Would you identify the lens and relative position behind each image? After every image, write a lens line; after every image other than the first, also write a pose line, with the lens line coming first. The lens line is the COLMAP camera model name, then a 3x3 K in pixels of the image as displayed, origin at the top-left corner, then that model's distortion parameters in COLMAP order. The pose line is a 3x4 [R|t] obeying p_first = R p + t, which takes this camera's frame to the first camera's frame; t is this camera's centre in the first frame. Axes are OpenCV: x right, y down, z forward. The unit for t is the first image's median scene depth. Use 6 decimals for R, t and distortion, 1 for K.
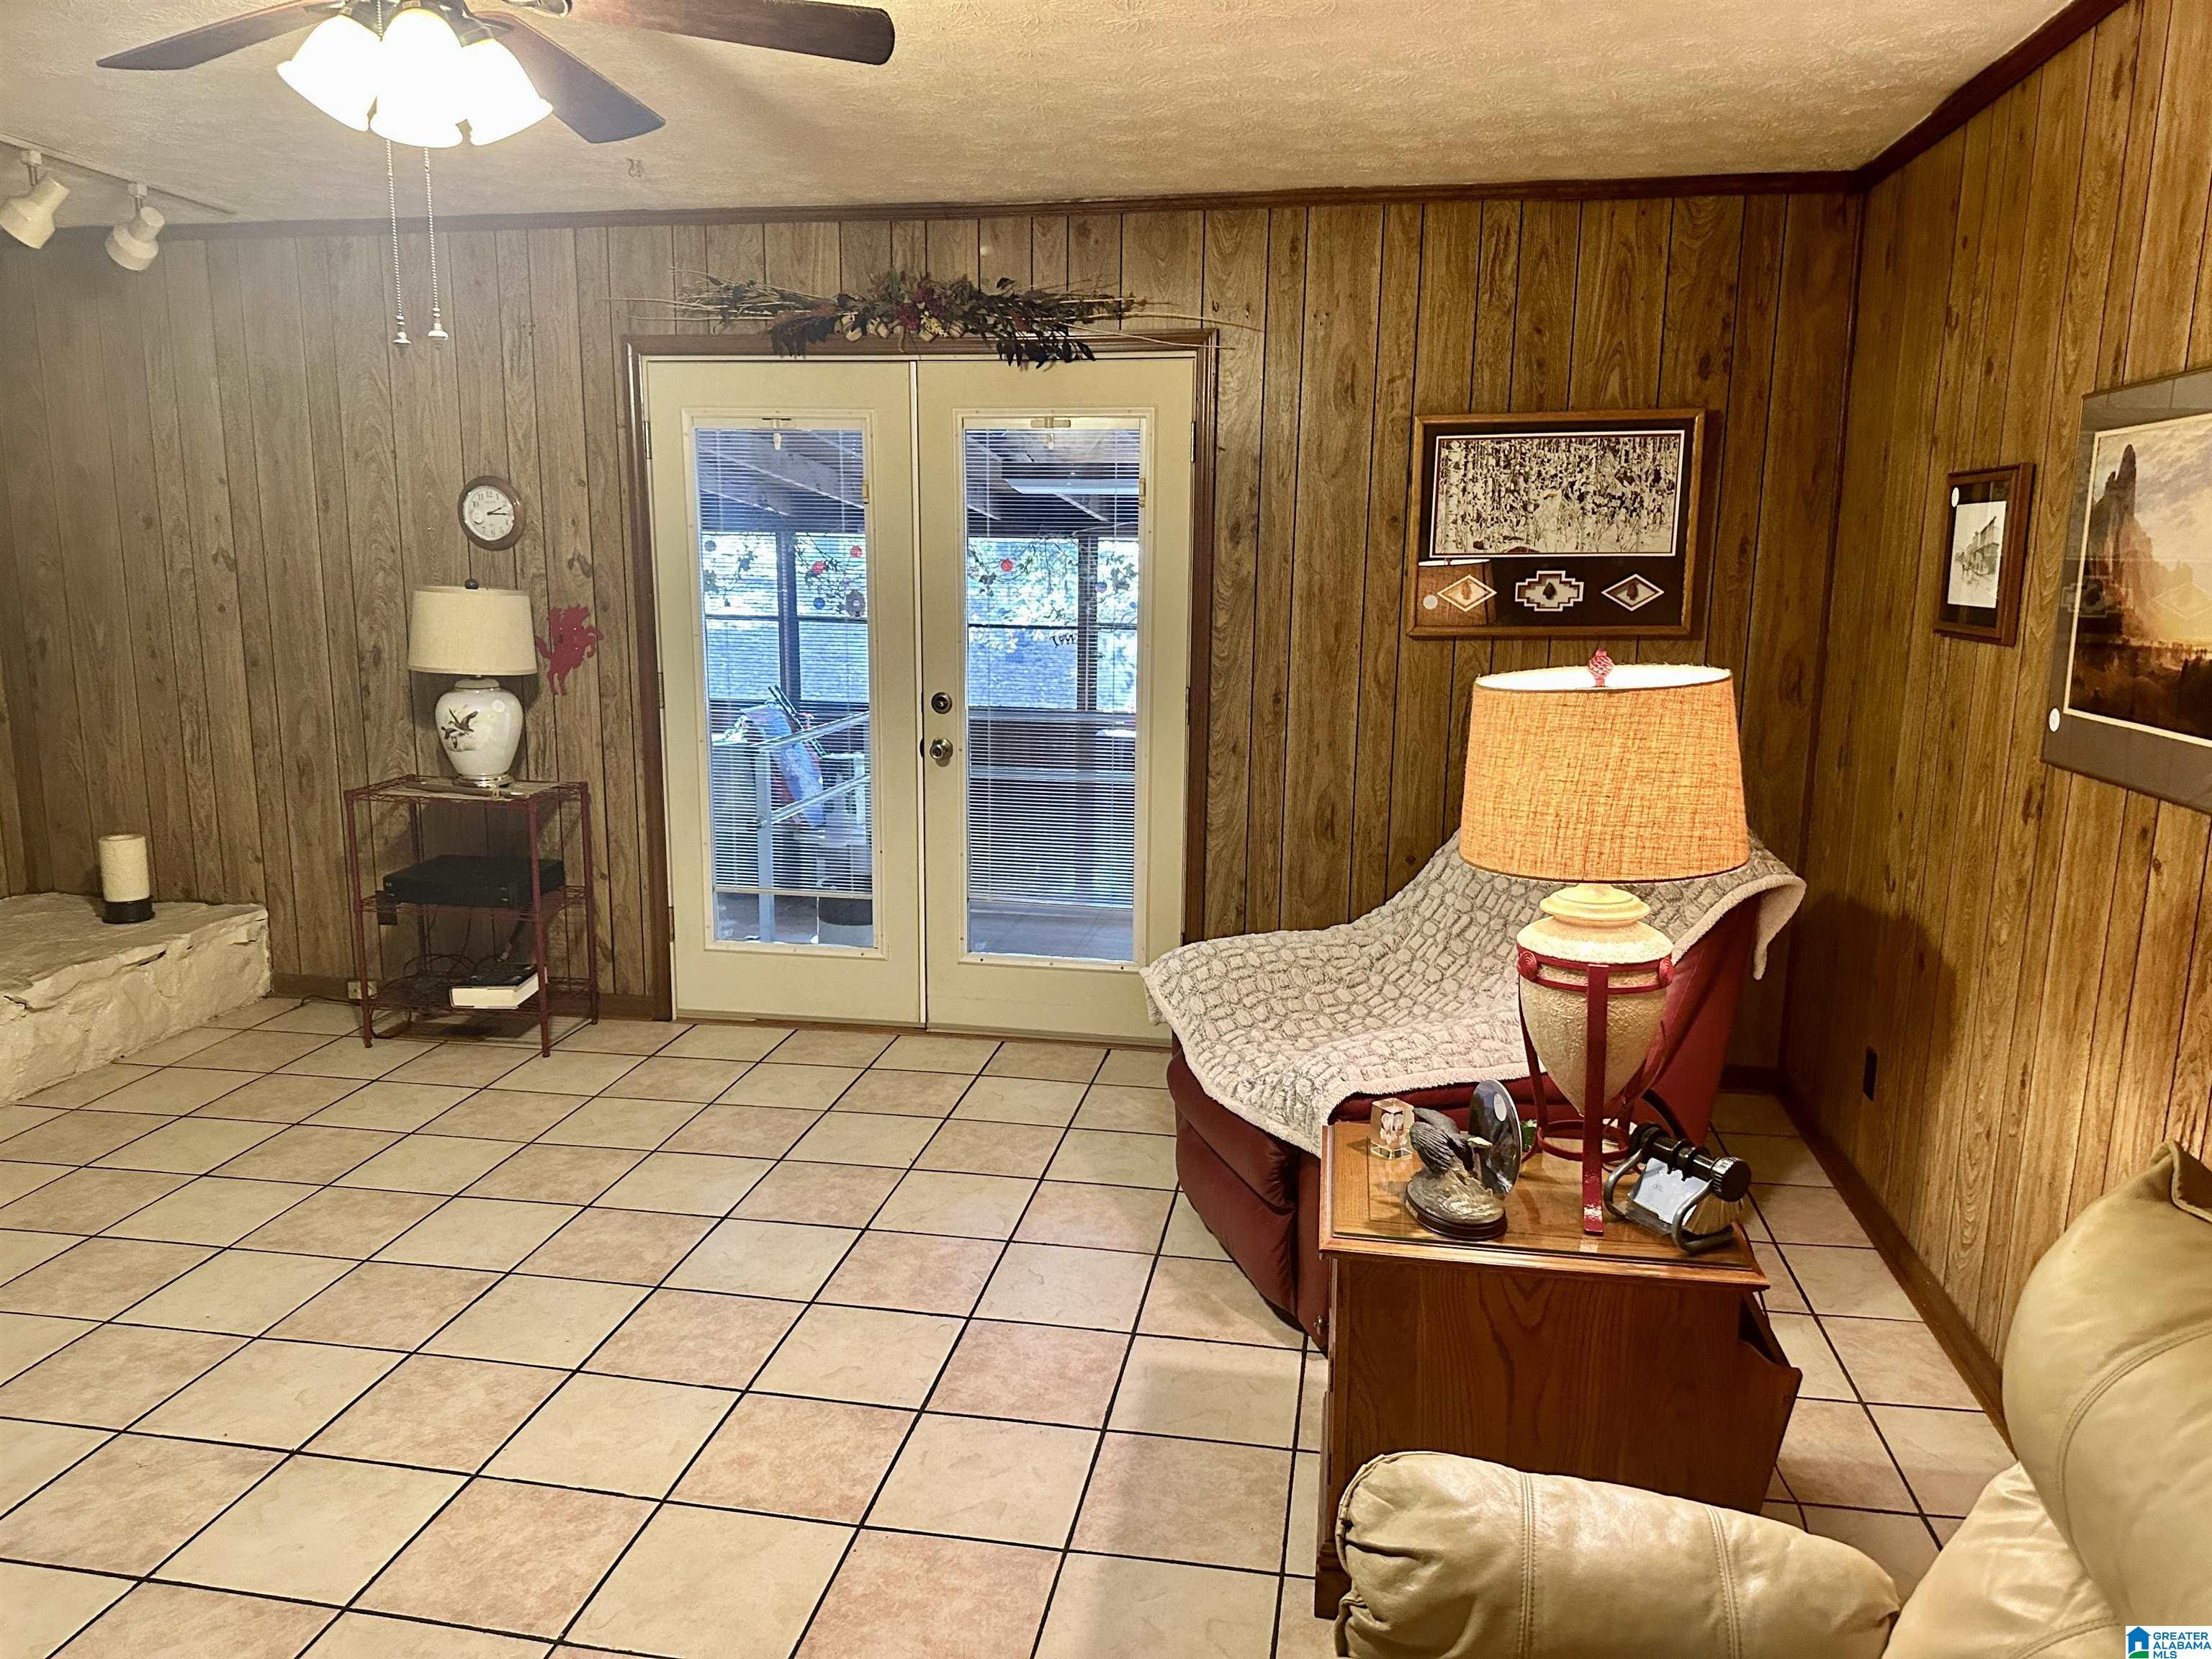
lens RADIAL K [[1564.1, 0, 1106.0], [0, 1564.1, 829.5], [0, 0, 1]] dist [0.121641, -0.219067]
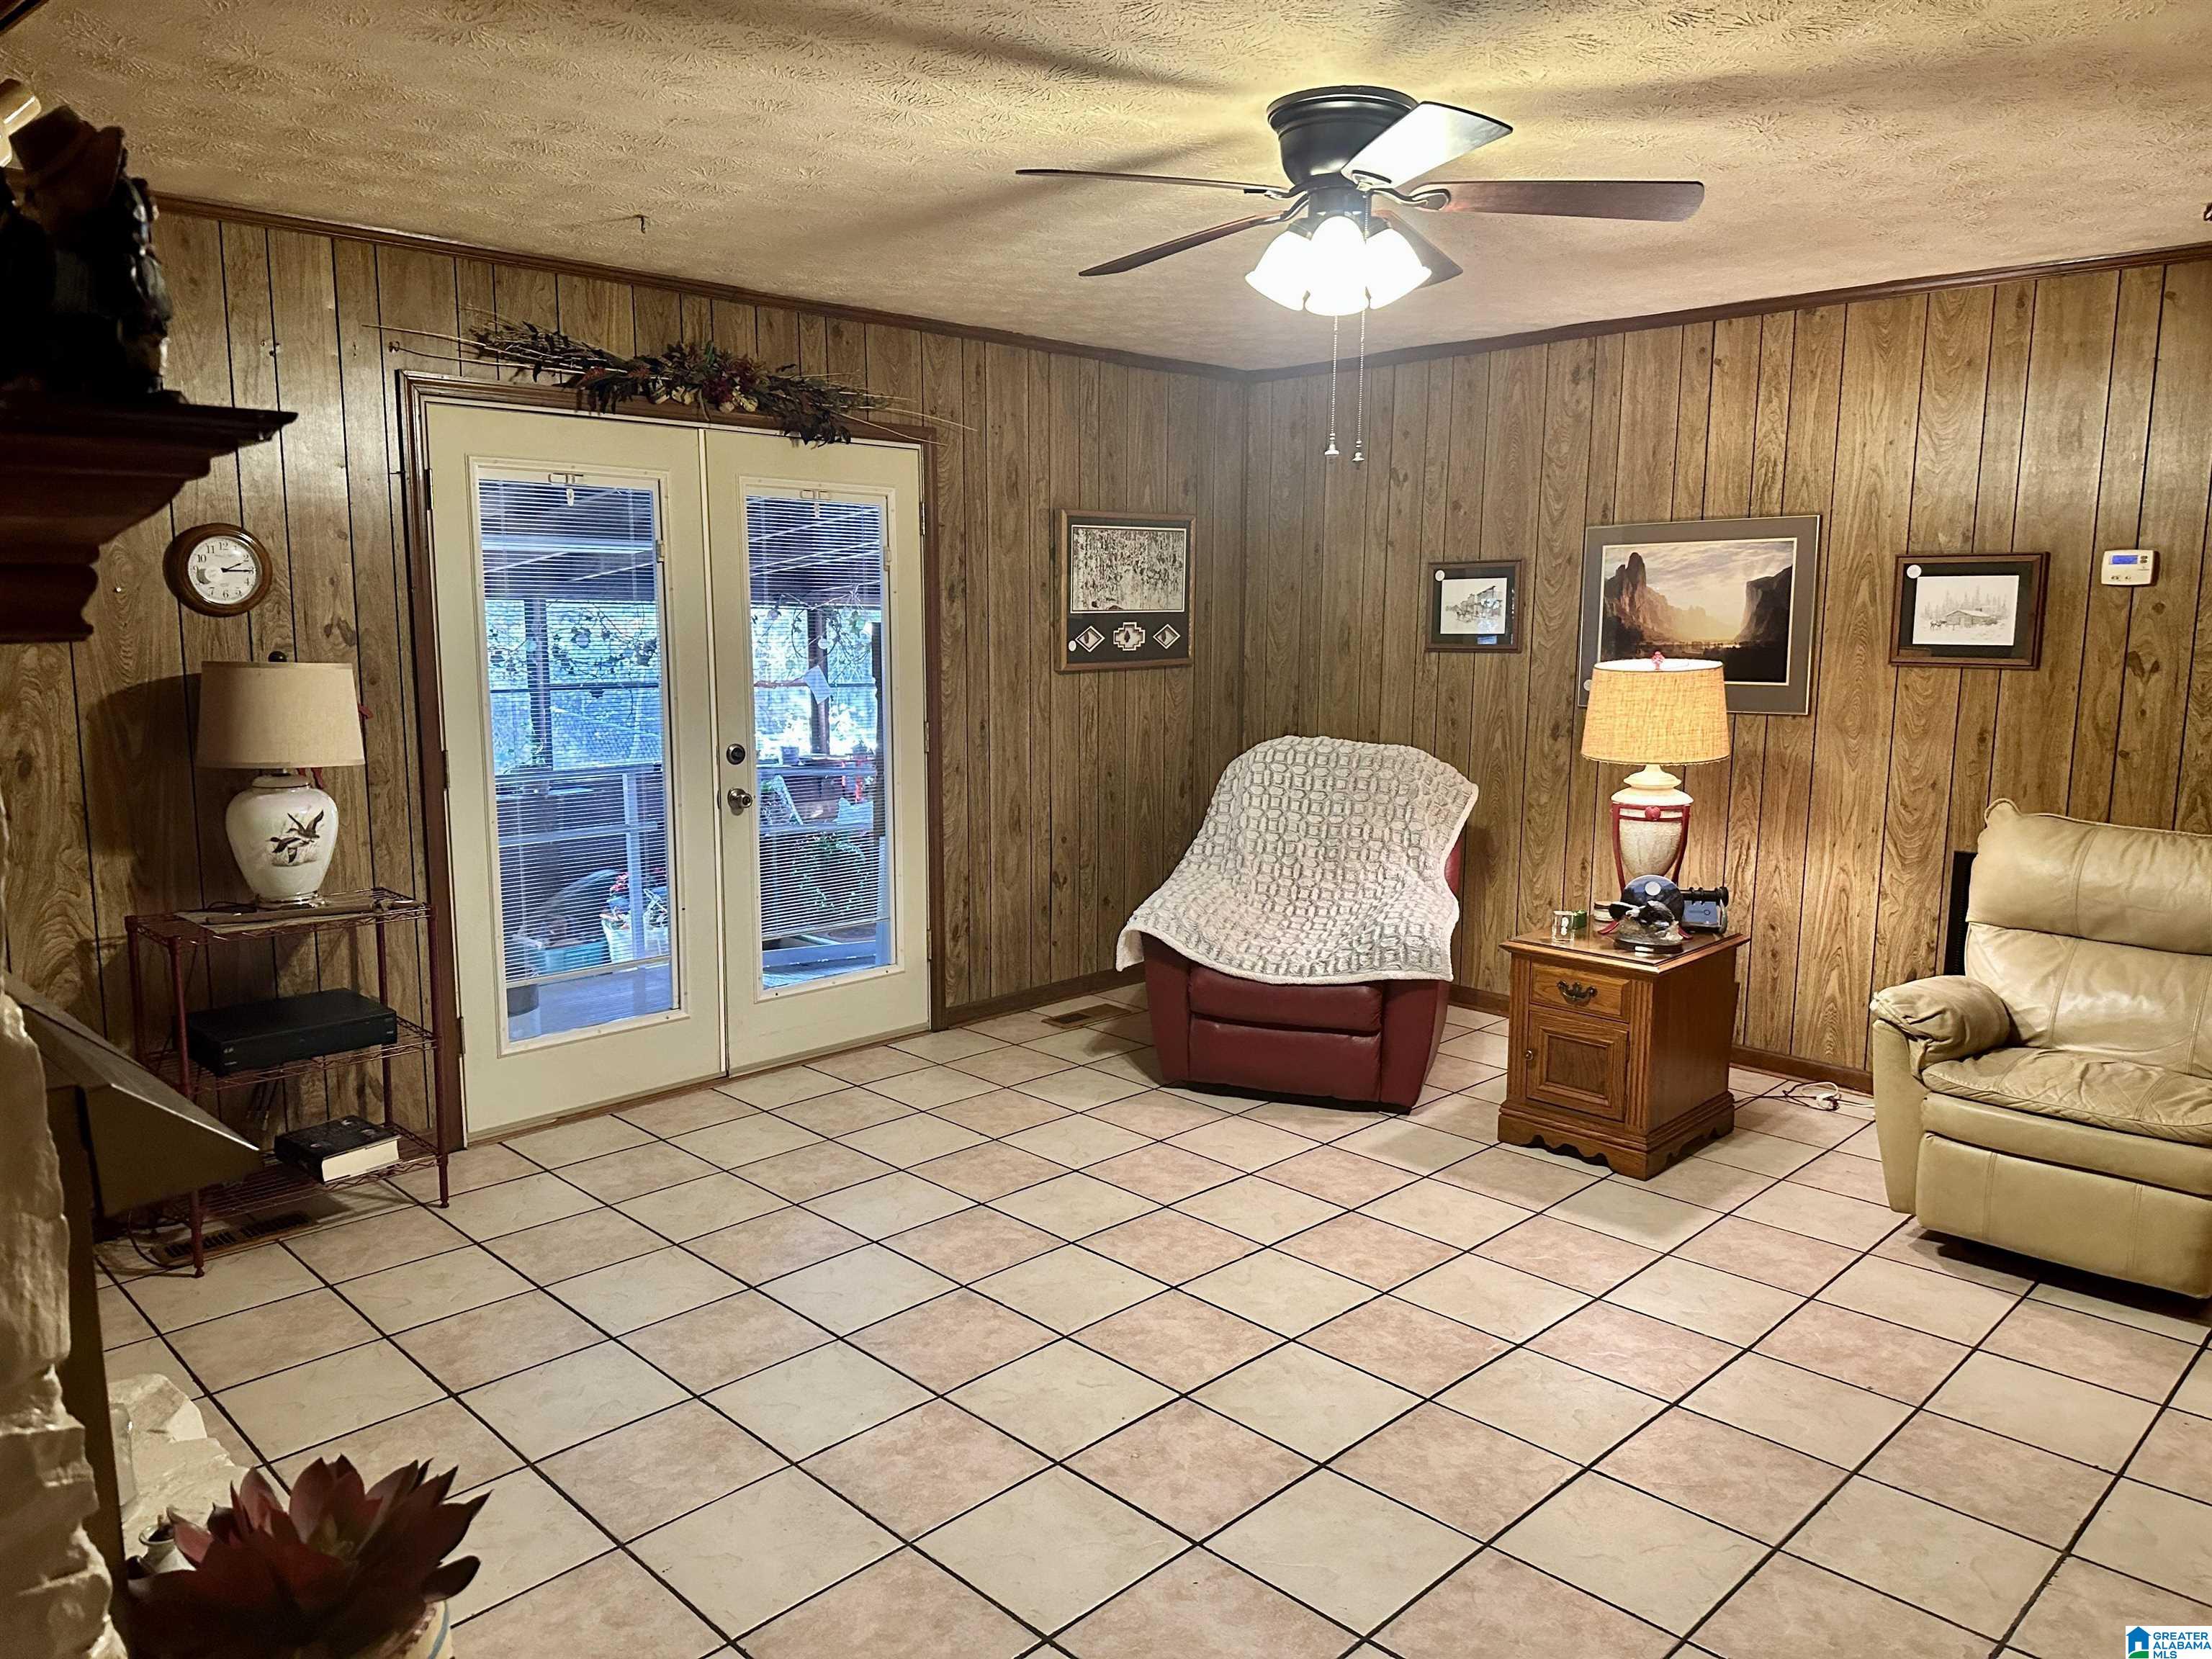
lens RADIAL K [[1564.1, 0, 1106.0], [0, 1564.1, 829.5], [0, 0, 1]] dist [0.121641, -0.219067]
pose [[0.562399, -0.122711, 0.817710, -0.804528], [0.152040, 0.987412, 0.043609, -0.038658], [-0.812768, 0.099799, 0.573976, 0.198283]]
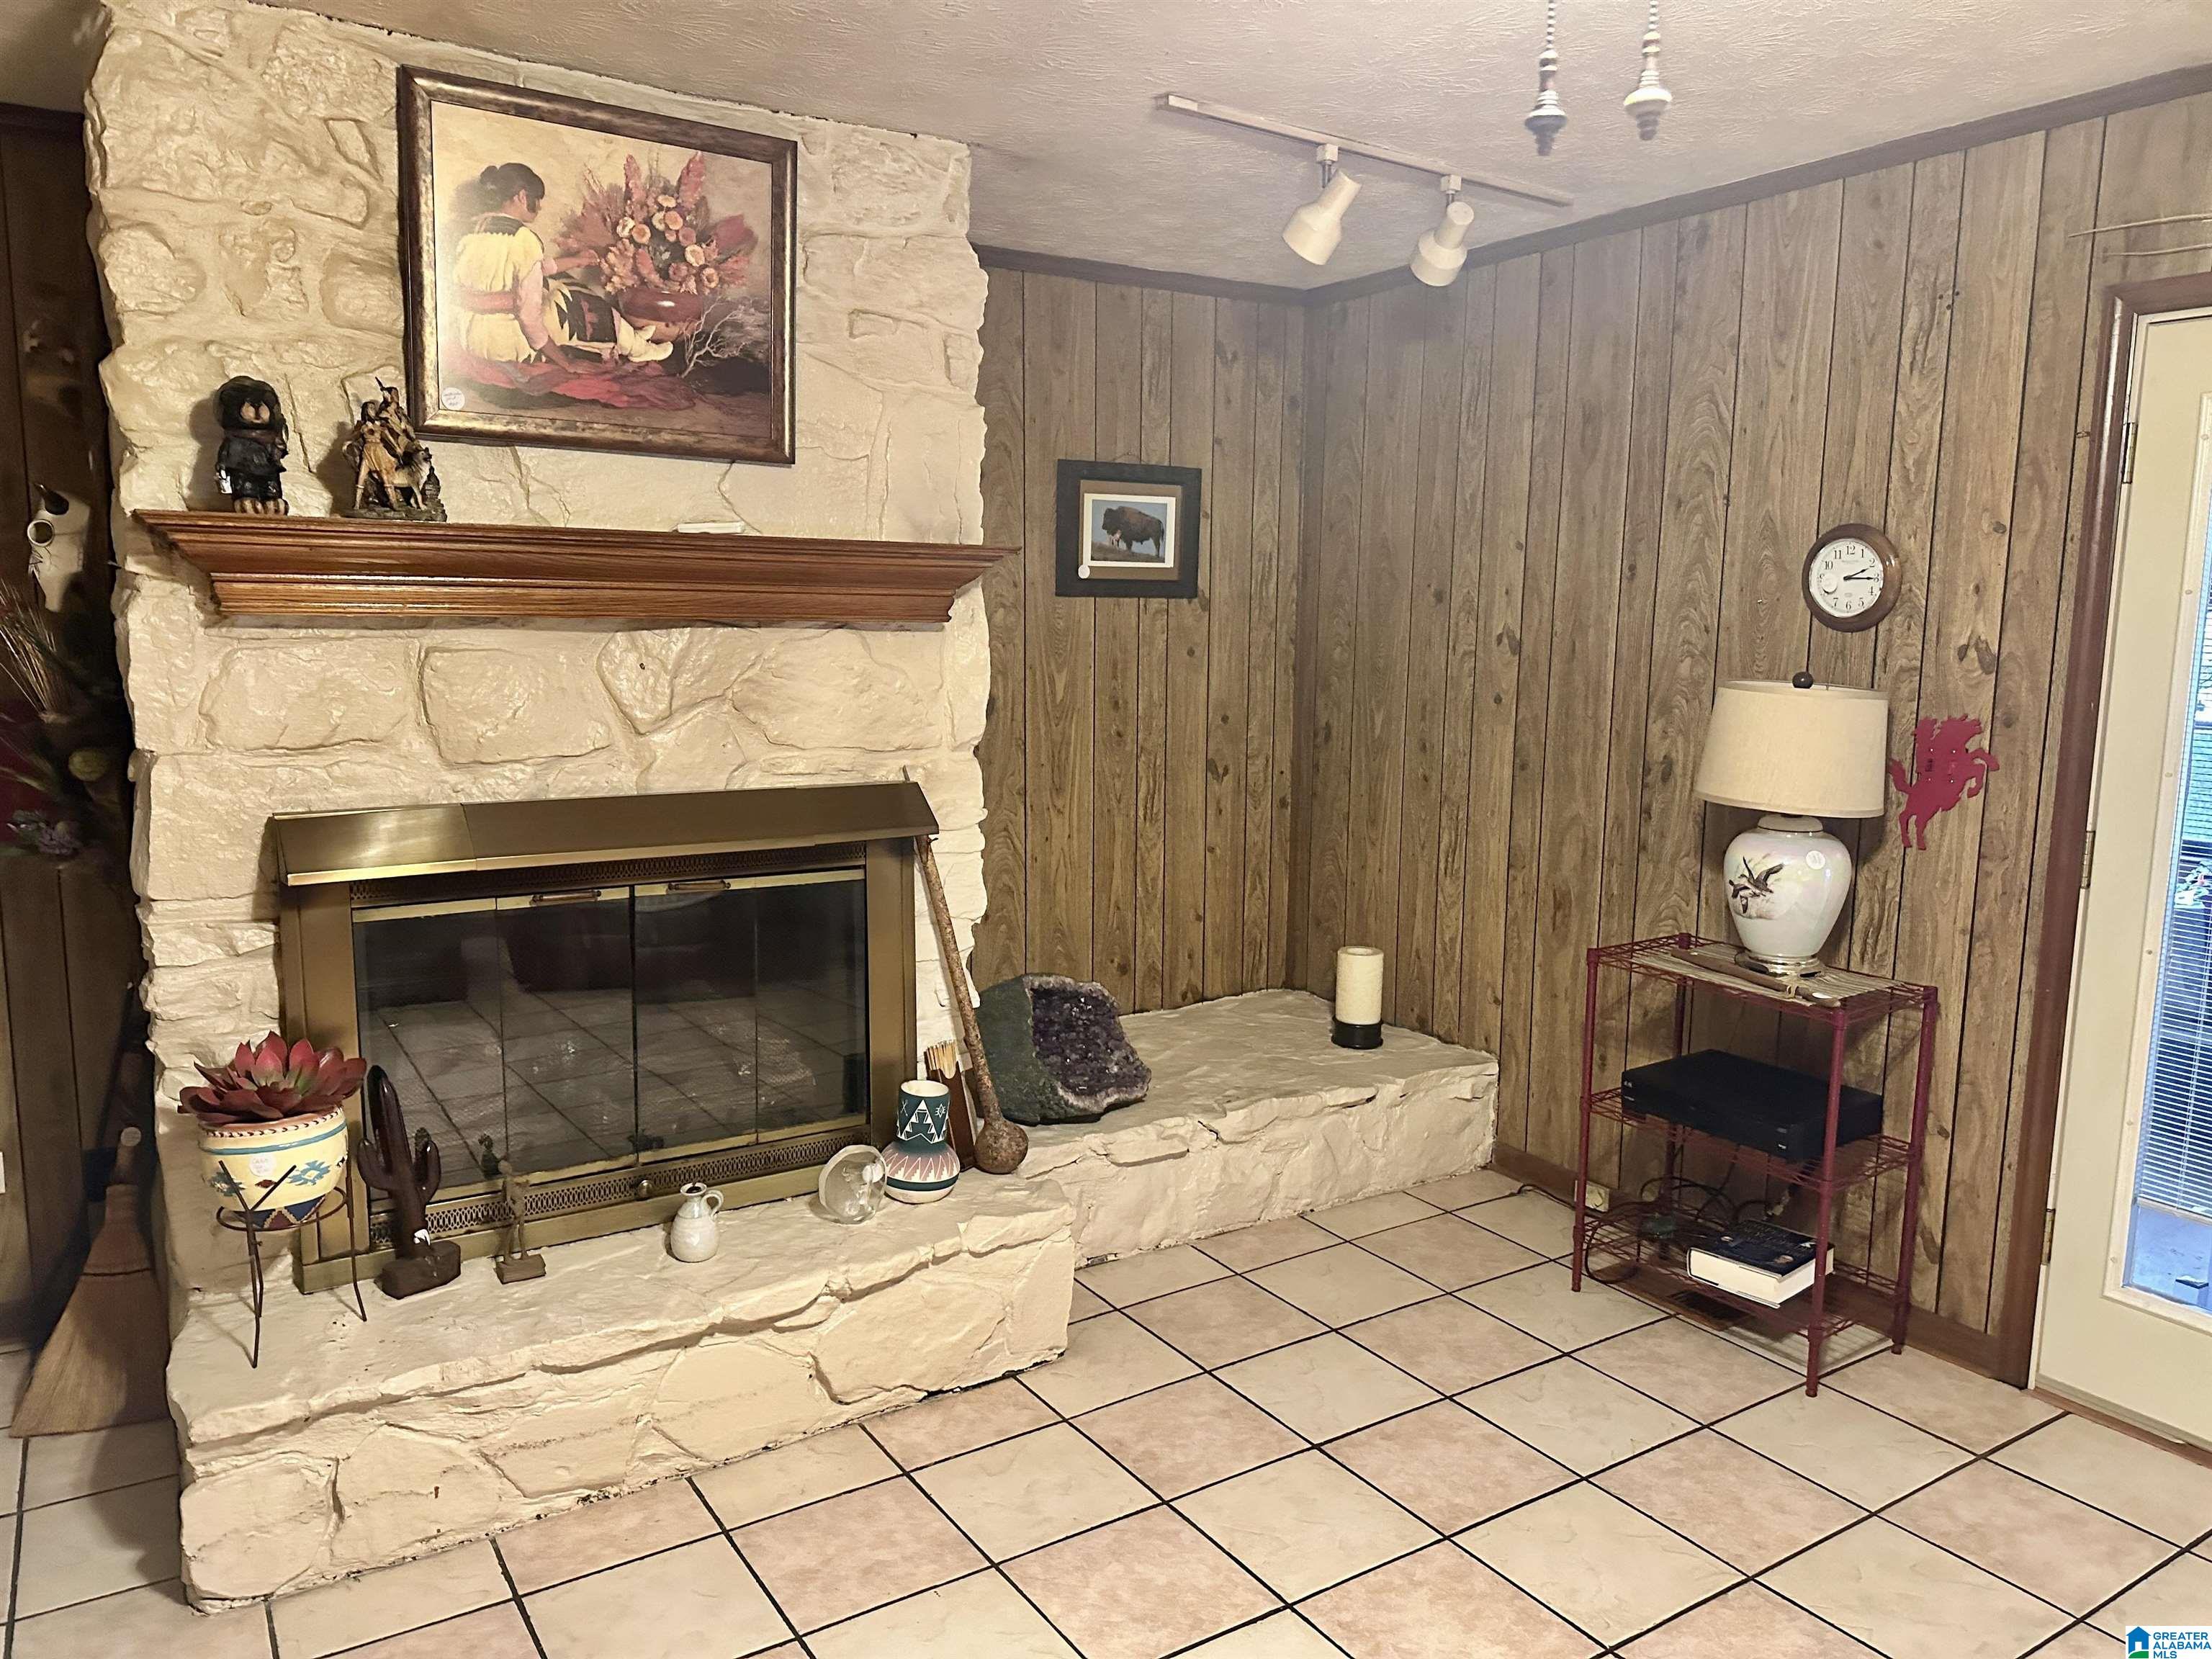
lens RADIAL K [[1558.6, 0, 1078.7], [0, 1558.6, 831.4], [0, 0, 1]] dist [0.027230, -0.050315]
pose [[0.672419, 0.105023, -0.732682, -0.104450], [-0.140925, 0.989941, 0.012565, -0.052234], [0.726631, 0.094804, 0.680456, 0.308224]]
